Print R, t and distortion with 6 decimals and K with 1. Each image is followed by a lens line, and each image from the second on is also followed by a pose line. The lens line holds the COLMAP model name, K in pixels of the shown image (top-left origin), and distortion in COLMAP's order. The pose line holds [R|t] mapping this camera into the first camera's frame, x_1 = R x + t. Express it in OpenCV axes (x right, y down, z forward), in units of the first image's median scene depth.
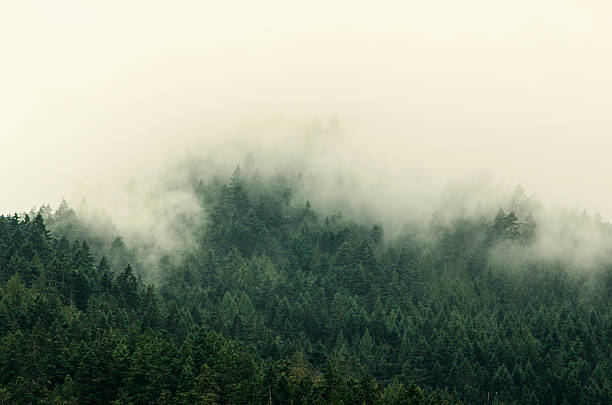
lens RADIAL K [[3442.3, 0, 321.2], [0, 3442.3, 195.2], [0, 0, 1]] dist [1.871508, 0.000000]
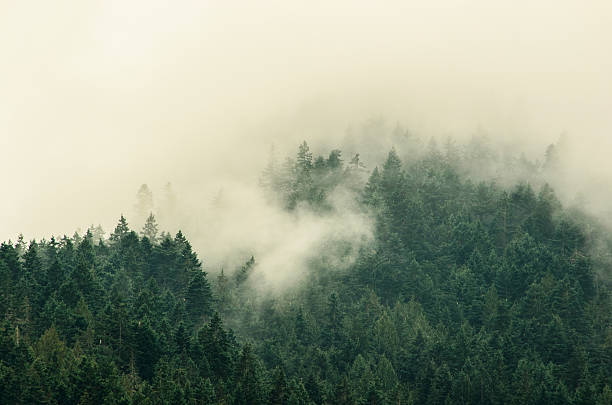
lens RADIAL K [[3442.3, 0, 304.3], [0, 3442.3, 201.2], [0, 0, 1]] dist [1.871508, 0.000000]
pose [[0.999622, 0.003883, -0.027208, -0.019551], [-0.004090, 0.999963, -0.007544, 0.002955], [0.027177, 0.007653, 0.999601, 0.319405]]
